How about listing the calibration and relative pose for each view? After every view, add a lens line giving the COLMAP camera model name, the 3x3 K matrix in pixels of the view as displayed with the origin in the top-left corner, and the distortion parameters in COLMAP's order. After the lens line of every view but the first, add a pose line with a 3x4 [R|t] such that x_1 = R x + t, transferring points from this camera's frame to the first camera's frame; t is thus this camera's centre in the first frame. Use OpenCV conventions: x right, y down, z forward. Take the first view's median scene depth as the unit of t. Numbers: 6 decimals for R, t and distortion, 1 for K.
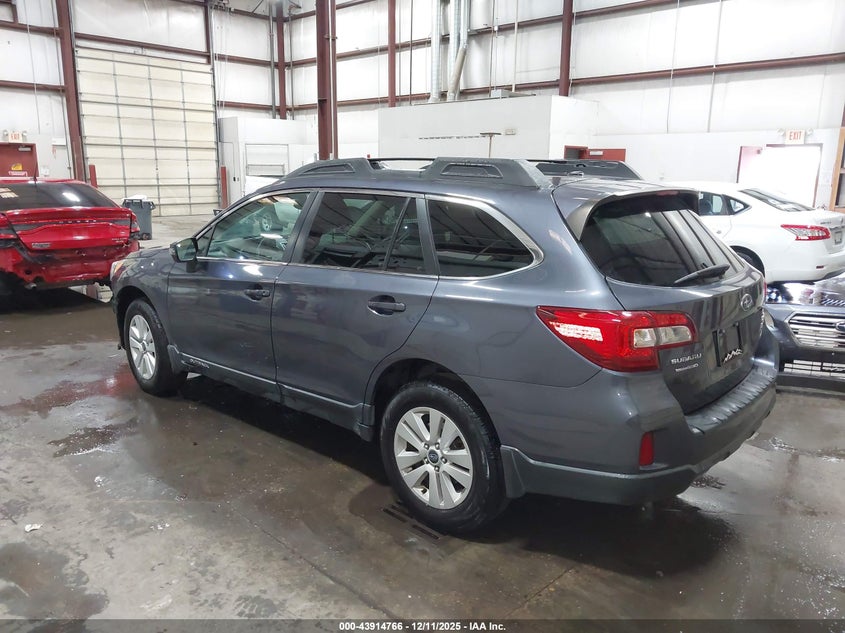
lens RADIAL K [[663.1, 0, 422.5], [0, 663.1, 316.5], [0, 0, 1]] dist [-0.000225, -0.005996]
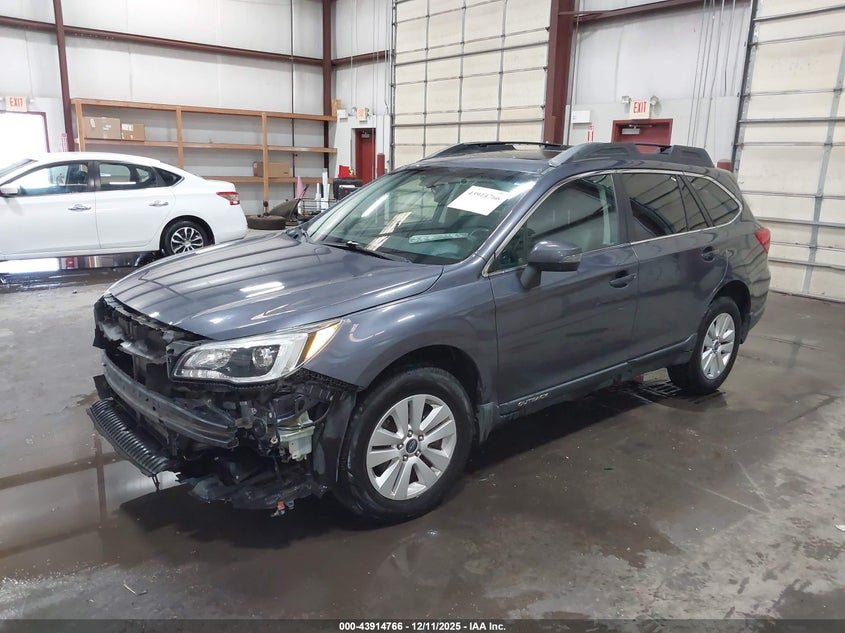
lens RADIAL K [[663.1, 0, 422.5], [0, 663.1, 316.5], [0, 0, 1]] dist [-0.000225, -0.005996]
pose [[0.133437, -0.233260, 0.963216, -1.193123], [0.182538, 0.961064, 0.207452, -0.230401], [-0.974102, 0.148142, 0.170821, 1.081866]]
